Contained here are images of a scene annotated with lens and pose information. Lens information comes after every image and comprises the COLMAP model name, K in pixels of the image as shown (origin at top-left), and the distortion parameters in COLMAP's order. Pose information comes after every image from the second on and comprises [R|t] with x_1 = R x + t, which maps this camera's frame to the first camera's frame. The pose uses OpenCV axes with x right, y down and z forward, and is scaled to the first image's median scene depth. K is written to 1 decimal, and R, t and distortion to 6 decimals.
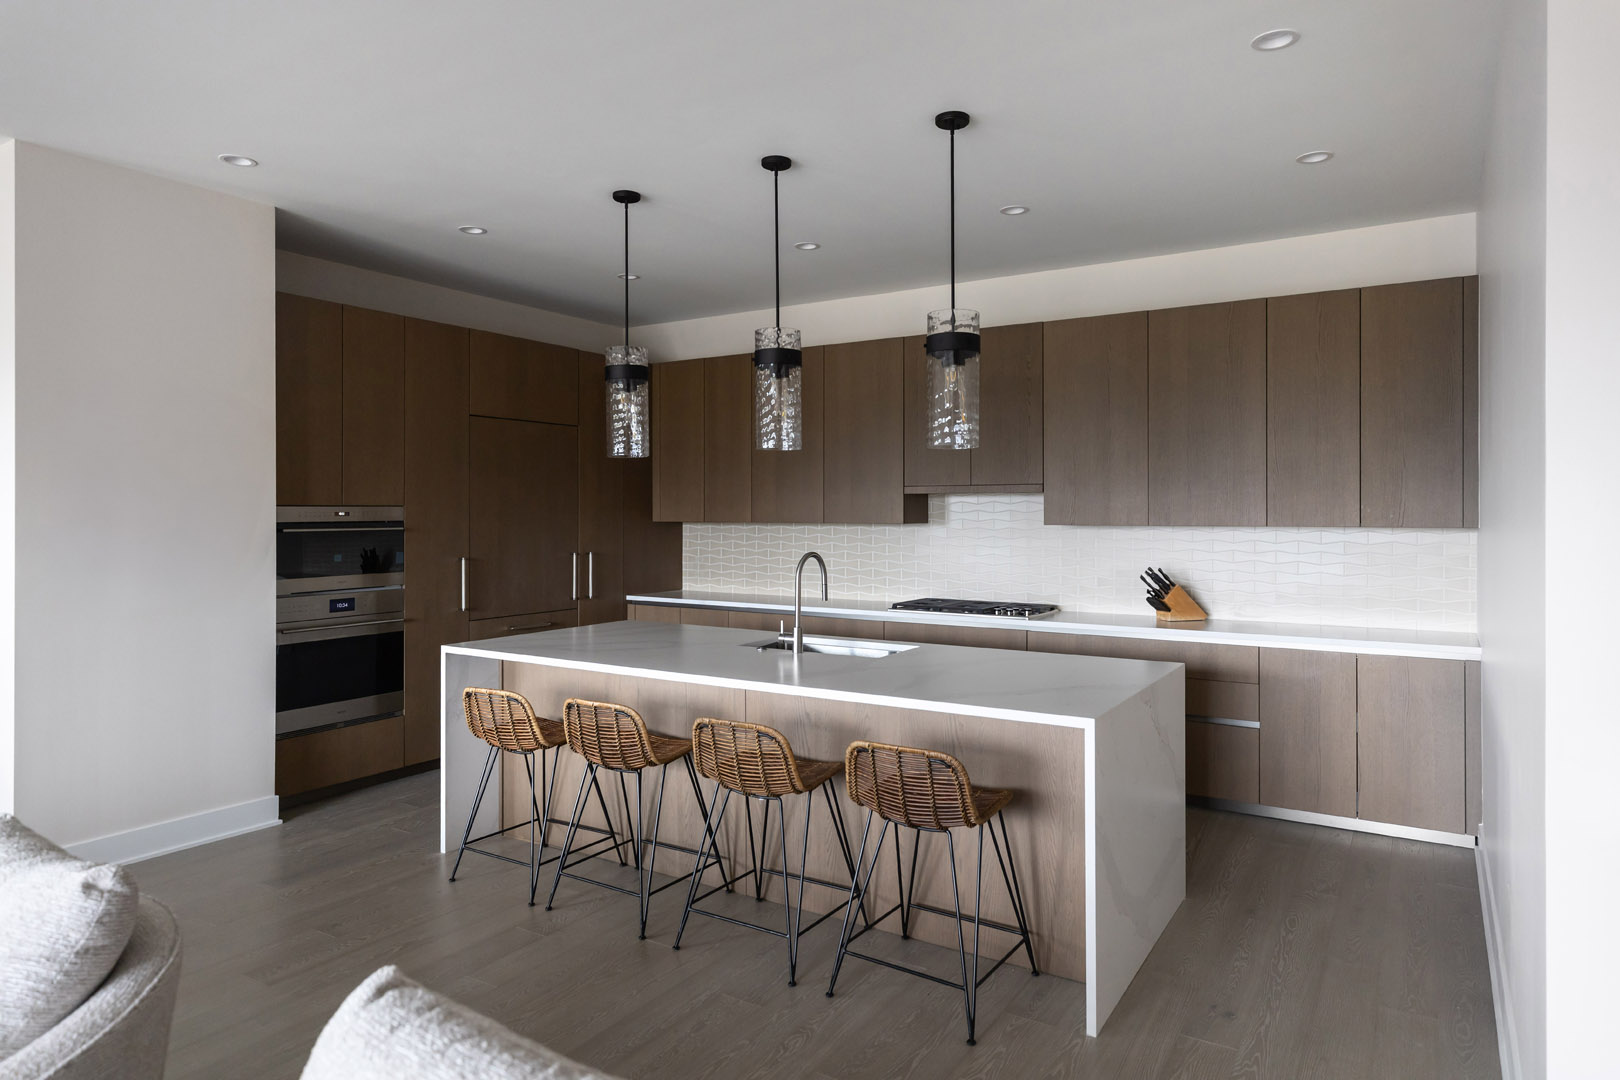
lens RADIAL K [[991.4, 0, 810.0], [0, 991.4, 540.0], [0, 0, 1]] dist [0.030360, -0.044078]
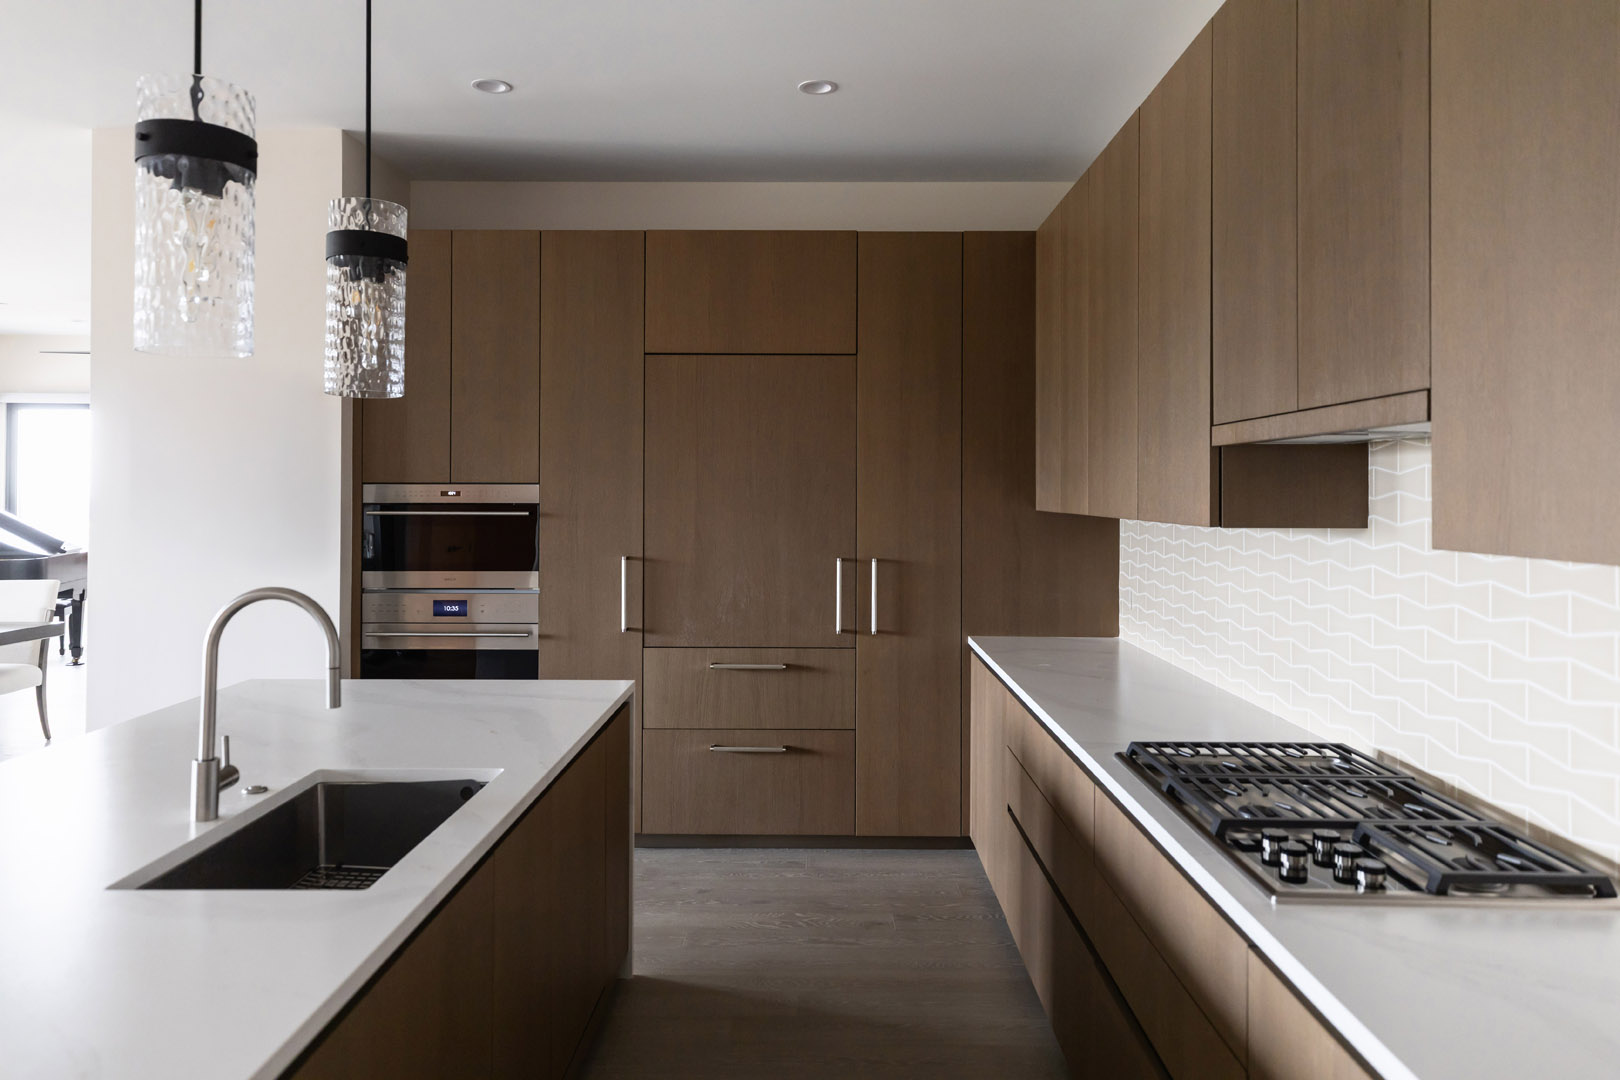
lens RADIAL K [[1169.6, 0, 807.6], [0, 1169.6, 496.1], [0, 0, 1]] dist [0.035632, -0.000256]
pose [[0.516194, 0.003935, -0.856463, 0.477896], [-0.029293, 0.999485, -0.013063, -0.020068], [0.855970, 0.031832, 0.516044, 0.756283]]
